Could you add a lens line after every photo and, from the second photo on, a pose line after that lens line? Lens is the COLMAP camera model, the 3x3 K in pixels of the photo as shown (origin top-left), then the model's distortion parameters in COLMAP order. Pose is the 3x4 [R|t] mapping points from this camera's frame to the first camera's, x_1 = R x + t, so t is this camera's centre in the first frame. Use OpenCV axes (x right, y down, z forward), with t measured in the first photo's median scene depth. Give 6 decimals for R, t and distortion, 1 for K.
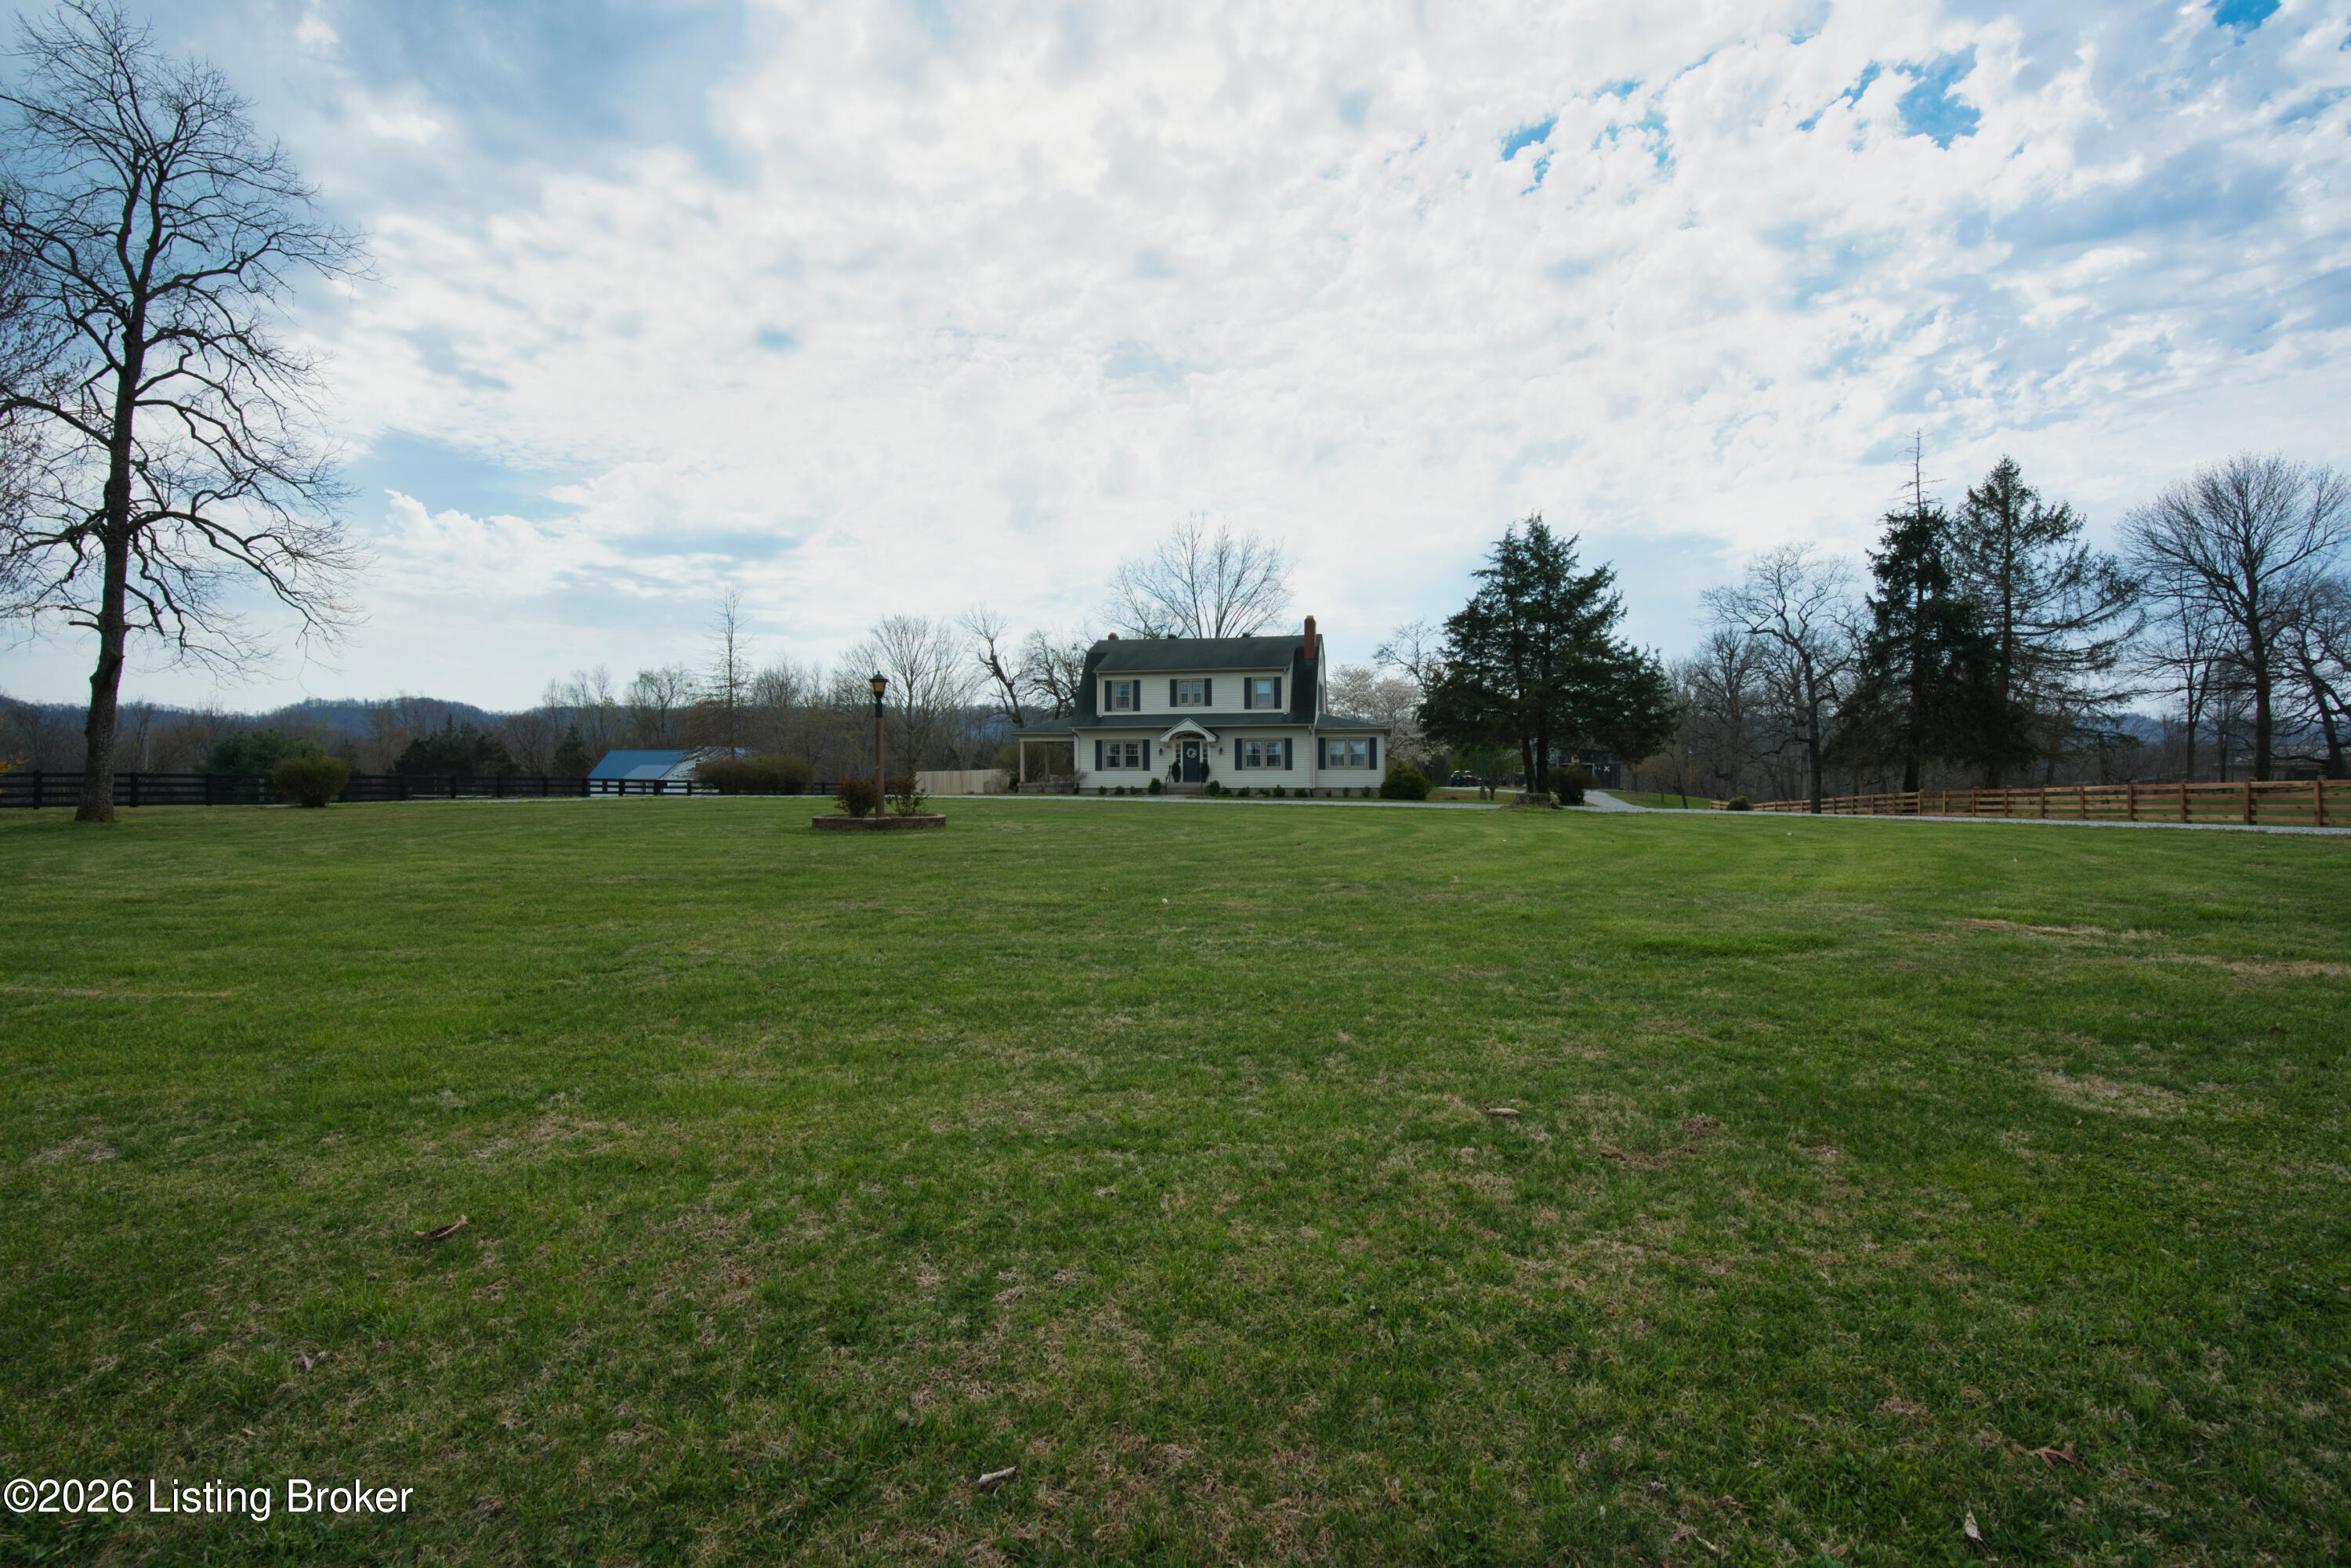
lens RADIAL K [[1084.4, 0, 1172.3], [0, 1084.4, 780.1], [0, 0, 1]] dist [-0.022759, 0.000150]
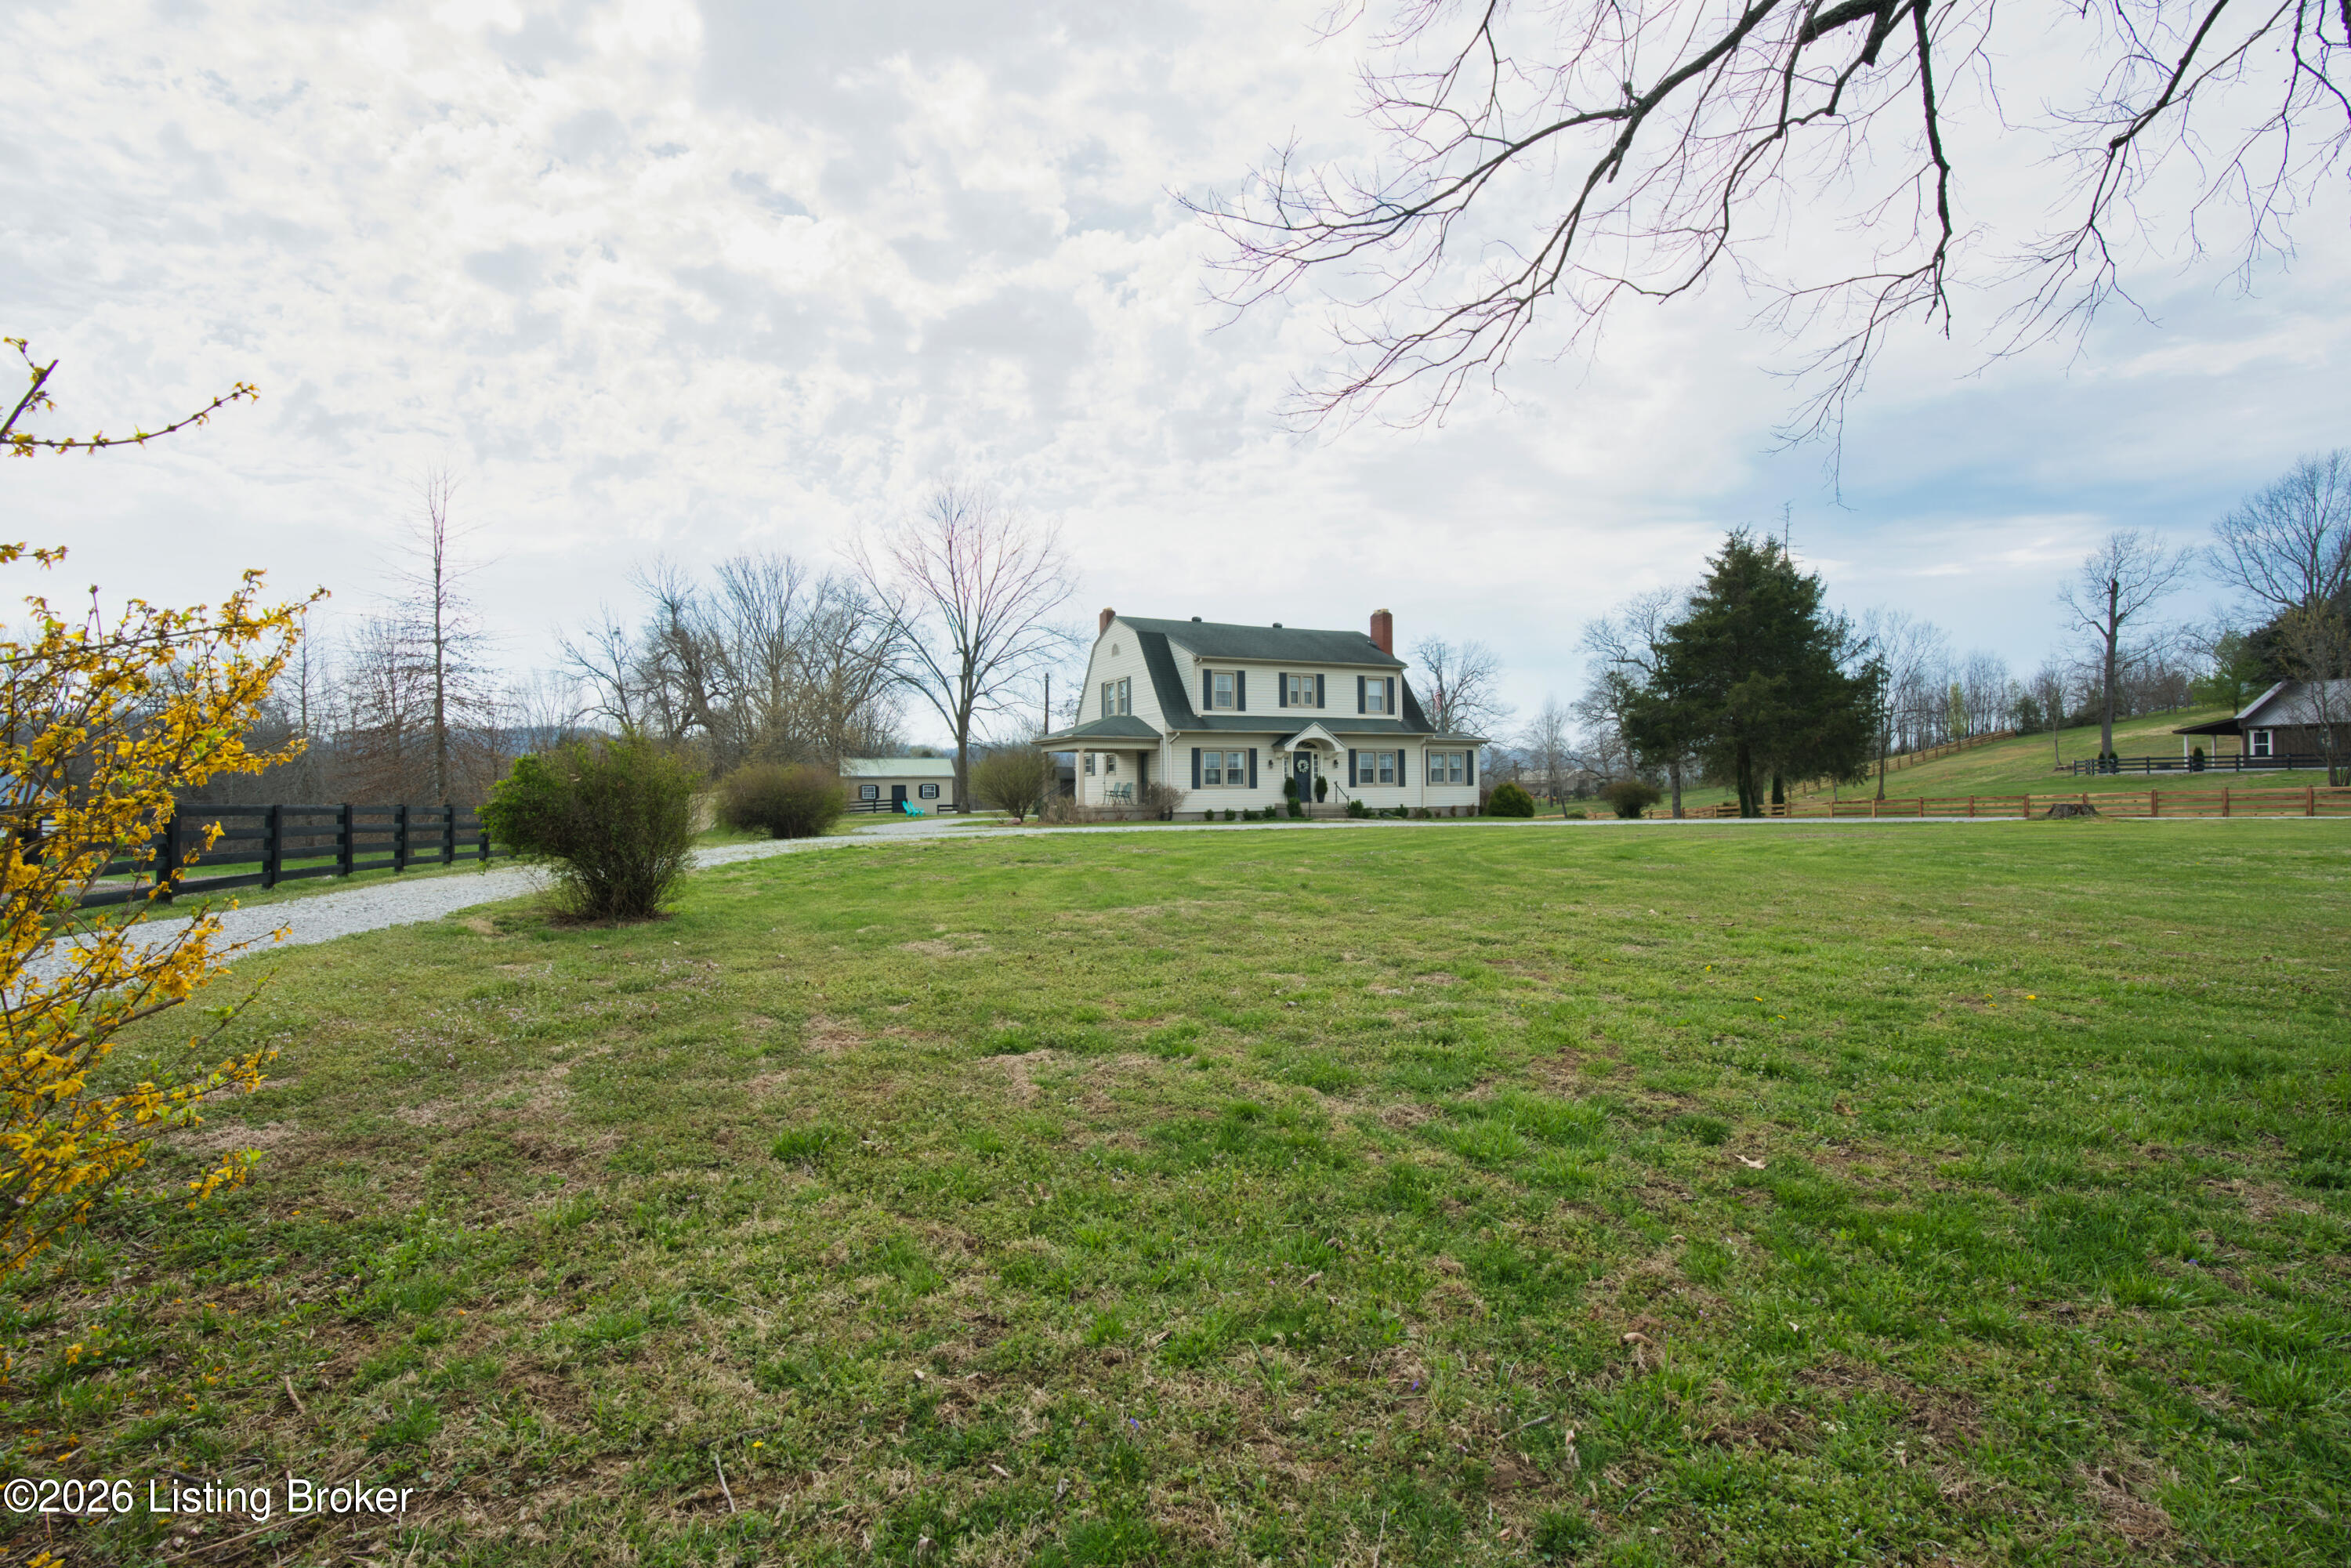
lens RADIAL K [[1084.4, 0, 1169.4], [0, 1084.4, 782.4], [0, 0, 1]] dist [-0.022759, 0.000150]
pose [[0.801138, -0.001374, 0.598479, -0.544141], [0.012410, 0.999820, -0.014317, -0.002874], [-0.598352, 0.018897, 0.801011, 0.422502]]
